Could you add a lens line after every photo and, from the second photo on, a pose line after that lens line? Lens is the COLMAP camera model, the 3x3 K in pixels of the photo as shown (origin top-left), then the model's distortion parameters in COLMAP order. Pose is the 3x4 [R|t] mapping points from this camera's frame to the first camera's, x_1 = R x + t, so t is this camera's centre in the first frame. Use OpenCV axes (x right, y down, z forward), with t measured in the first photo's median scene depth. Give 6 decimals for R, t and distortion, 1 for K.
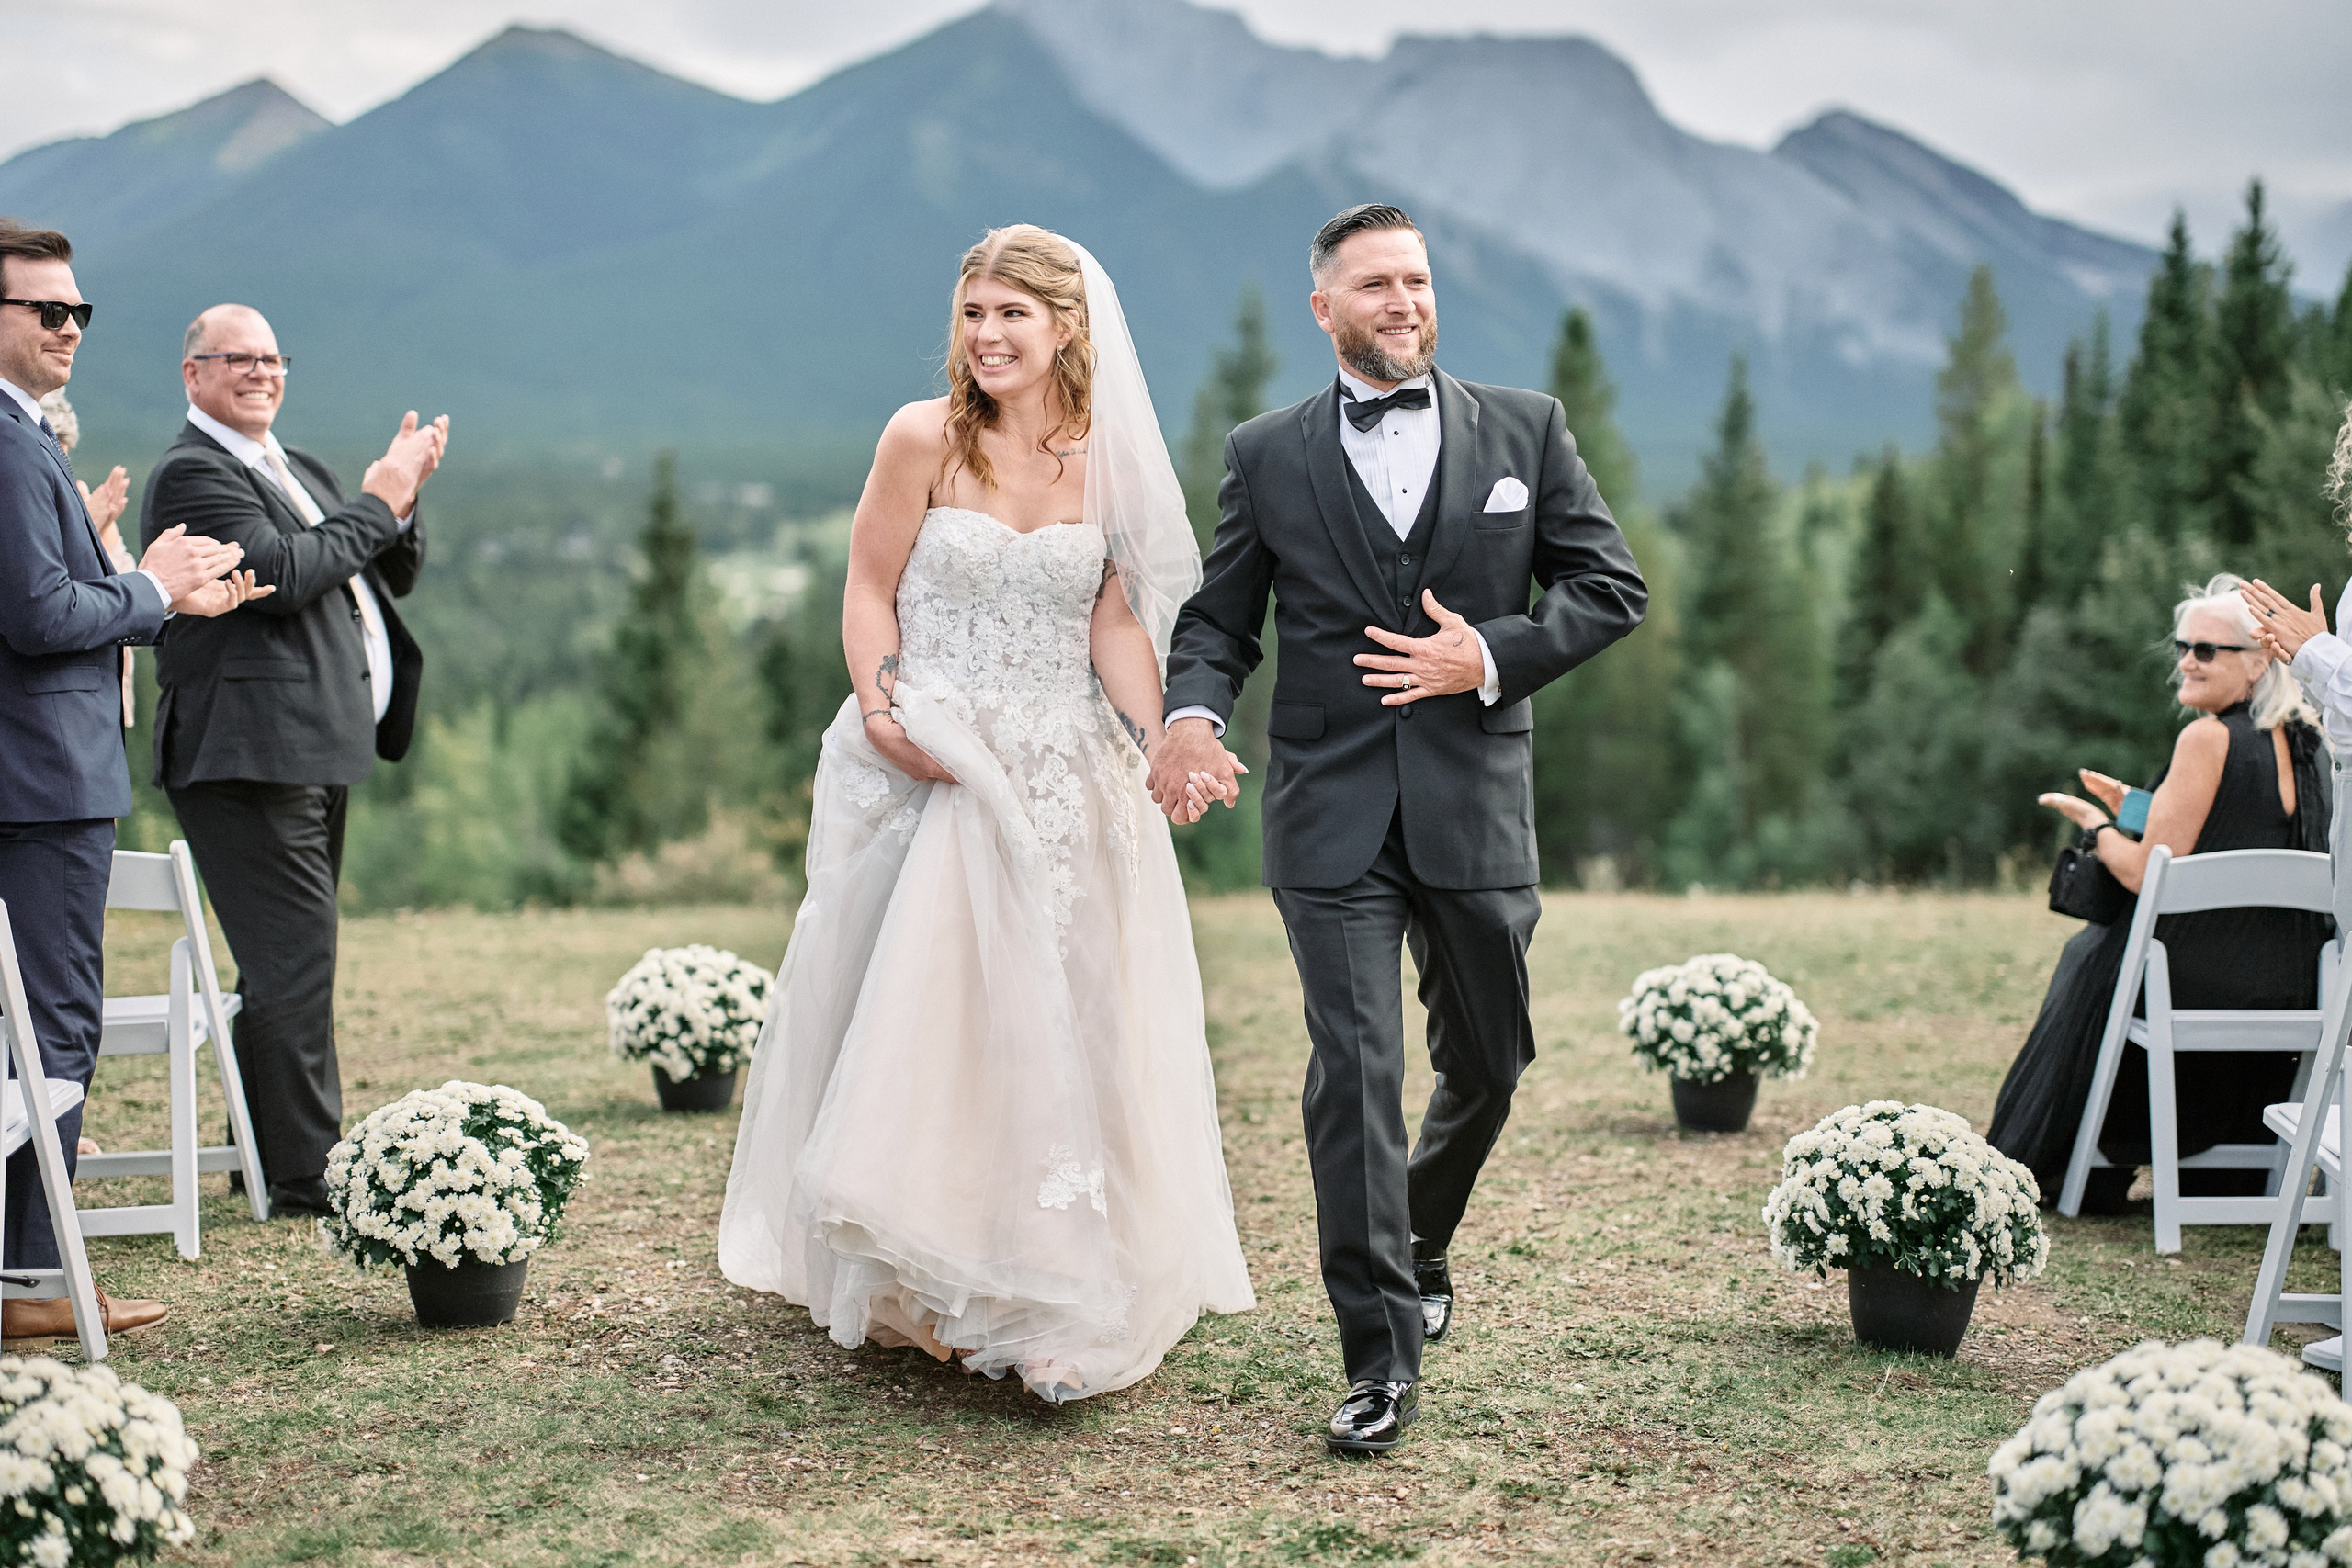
lens RADIAL K [[3524.9, 0, 1177.0], [0, 3524.9, 690.8], [0, 0, 1]] dist [0.010287, 0.019193]
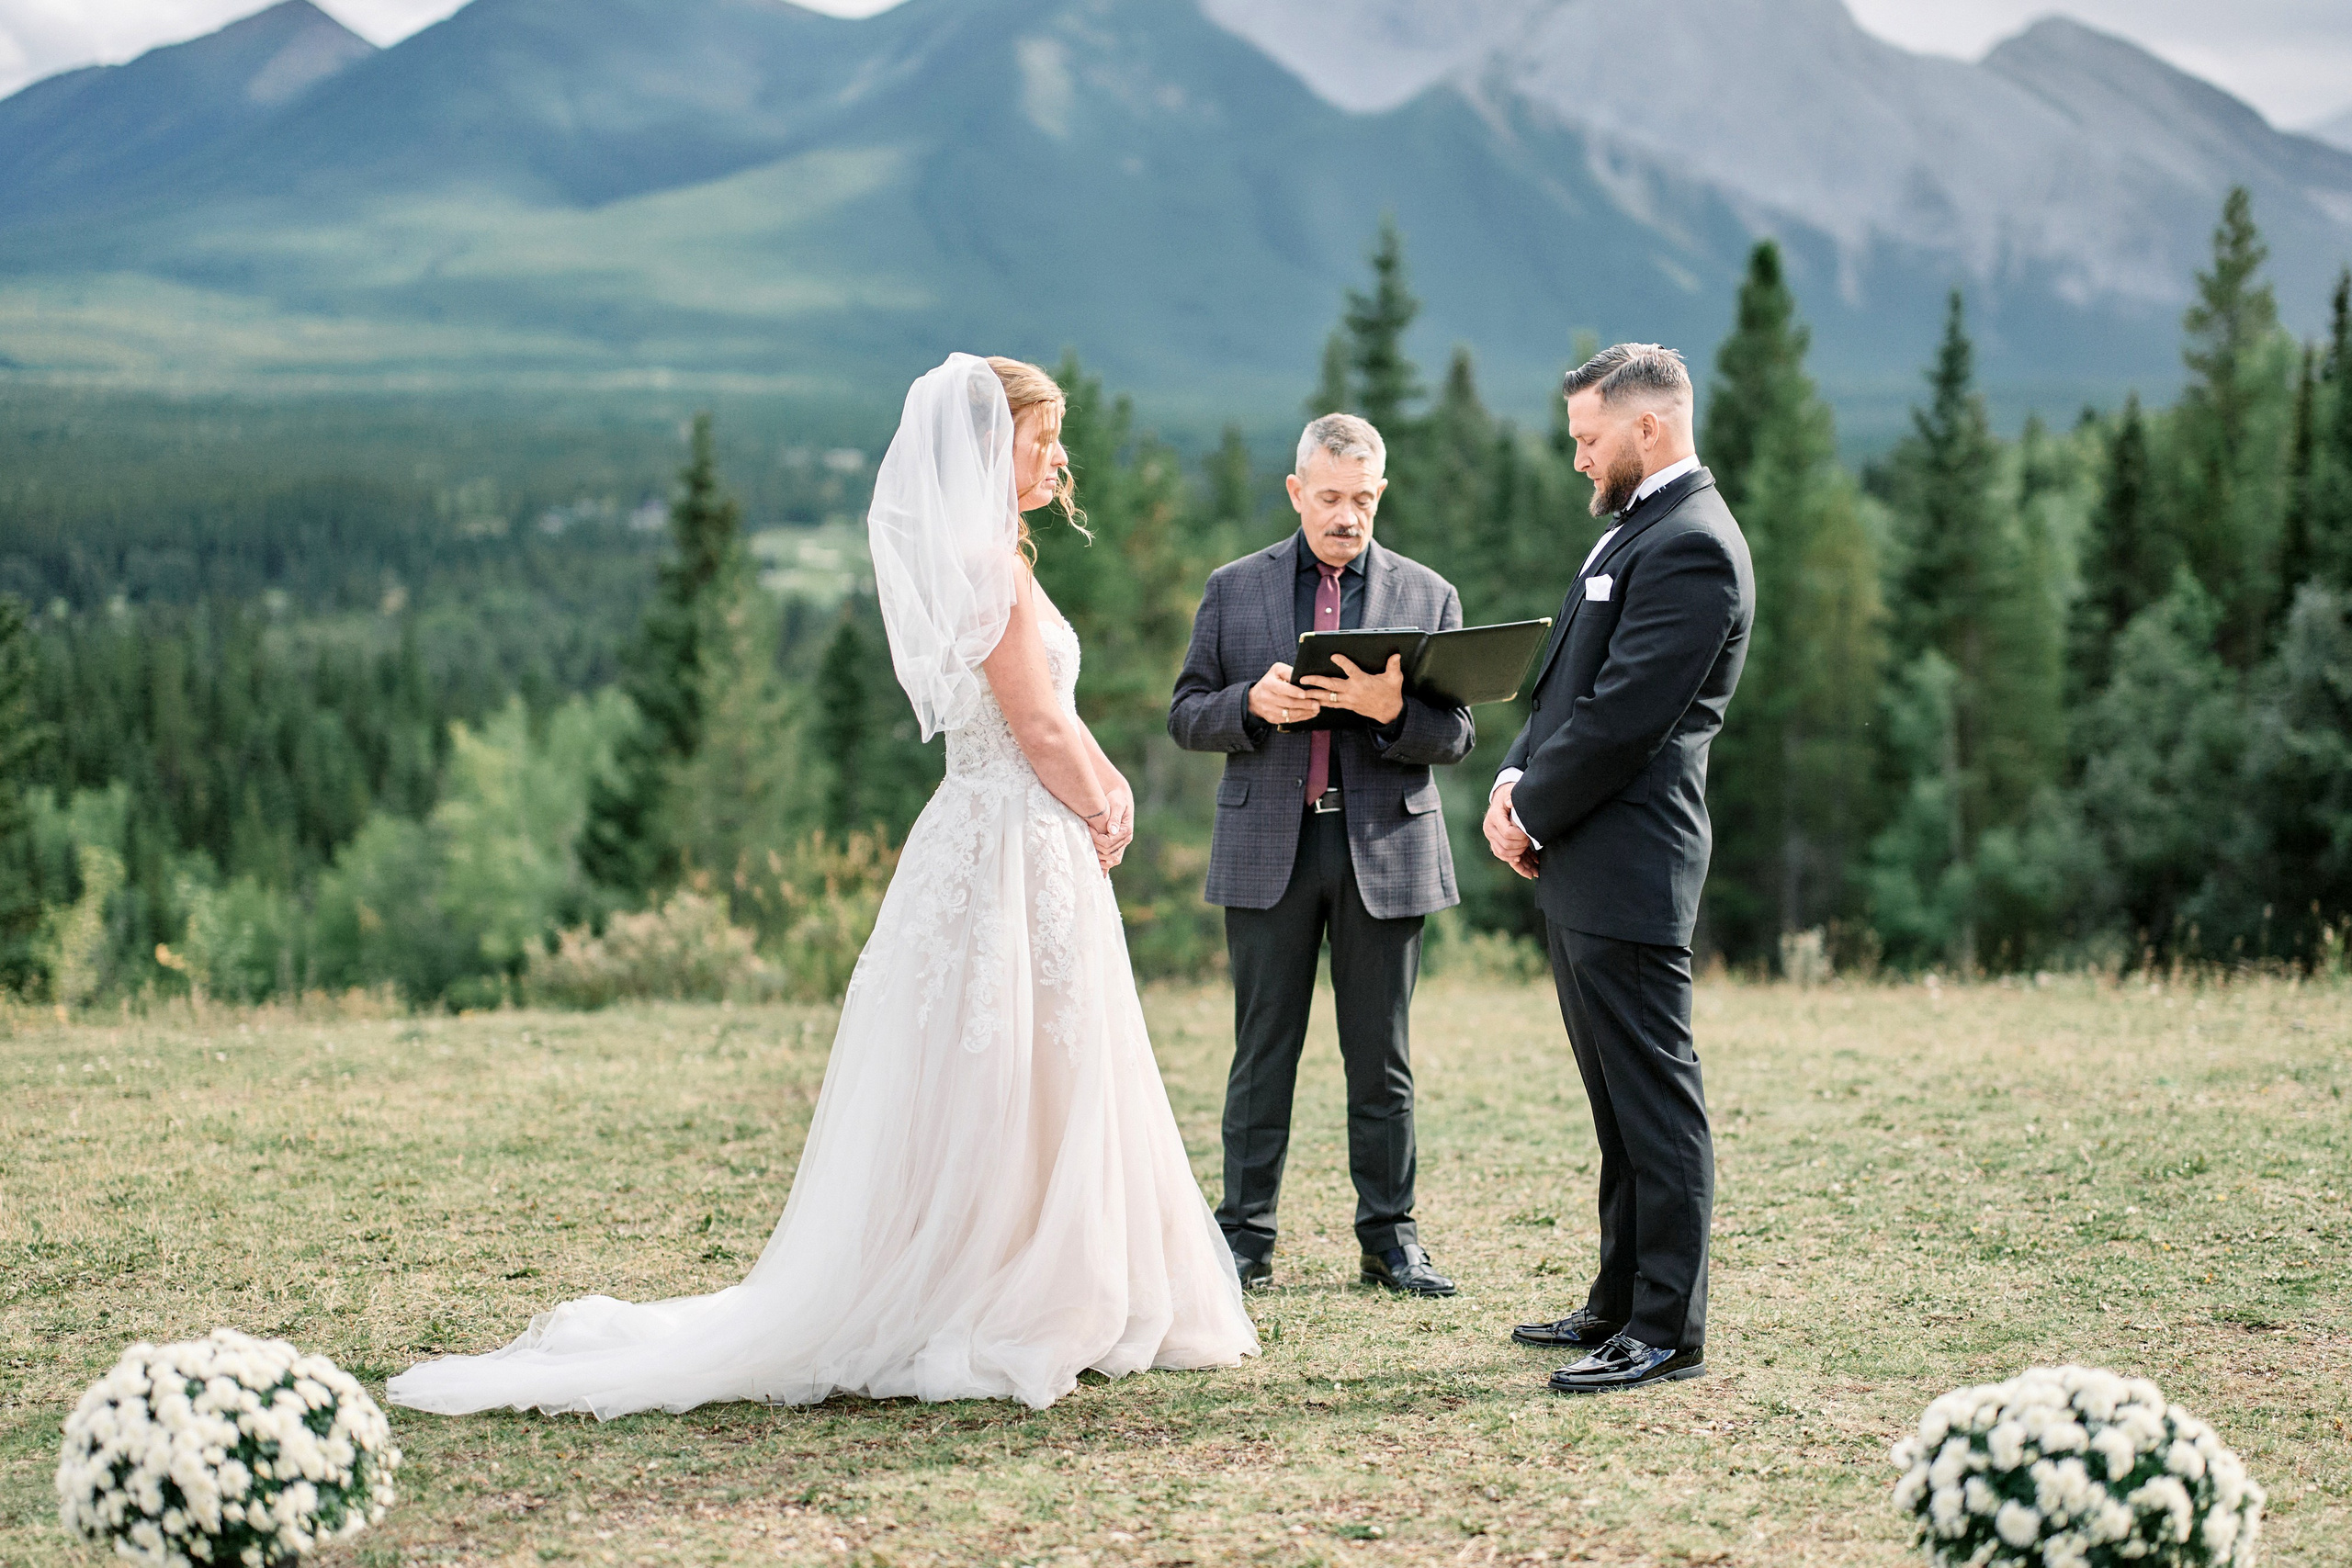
lens RADIAL K [[3822.0, 0, 1287.4], [0, 3822.0, 785.1], [0, 0, 1]] dist [0.010566, 0.054932]
pose [[0.999923, -0.006253, -0.010760, 0.039197], [0.006582, 0.999502, 0.030852, -0.031602], [0.010562, -0.030920, 0.999466, 0.411765]]
